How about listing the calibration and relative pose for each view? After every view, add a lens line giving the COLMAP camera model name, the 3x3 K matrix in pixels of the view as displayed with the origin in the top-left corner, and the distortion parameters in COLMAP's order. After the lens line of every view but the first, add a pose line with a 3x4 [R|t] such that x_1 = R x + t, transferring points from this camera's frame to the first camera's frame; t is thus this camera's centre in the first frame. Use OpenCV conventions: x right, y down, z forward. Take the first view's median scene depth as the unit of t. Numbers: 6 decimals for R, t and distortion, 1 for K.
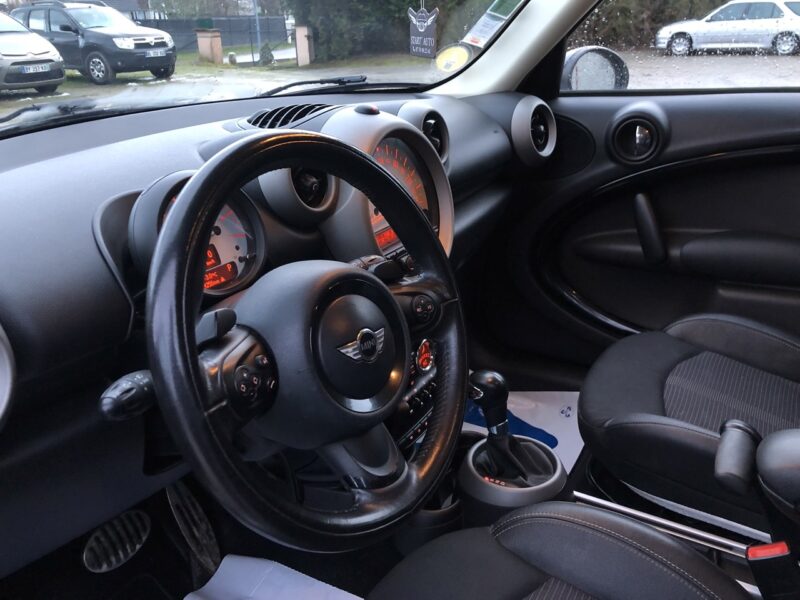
lens RADIAL K [[653.7, 0, 410.5], [0, 653.7, 296.5], [0, 0, 1]] dist [0.018271, -0.009658]
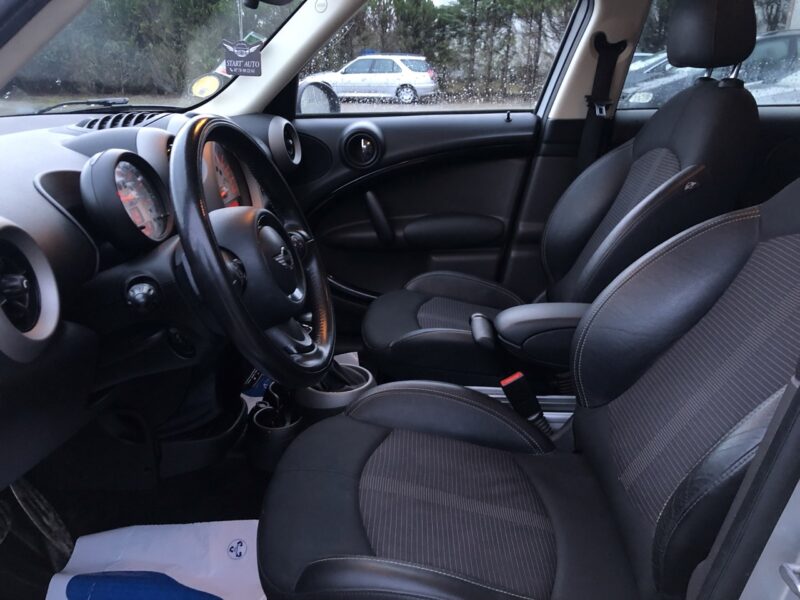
lens RADIAL K [[653.7, 0, 410.5], [0, 653.7, 296.5], [0, 0, 1]] dist [0.018271, -0.009658]
pose [[0.876414, -0.122474, 0.465723, -0.217044], [0.152030, 0.988027, -0.026269, 0.101305], [-0.456930, 0.093826, 0.884540, -0.181309]]
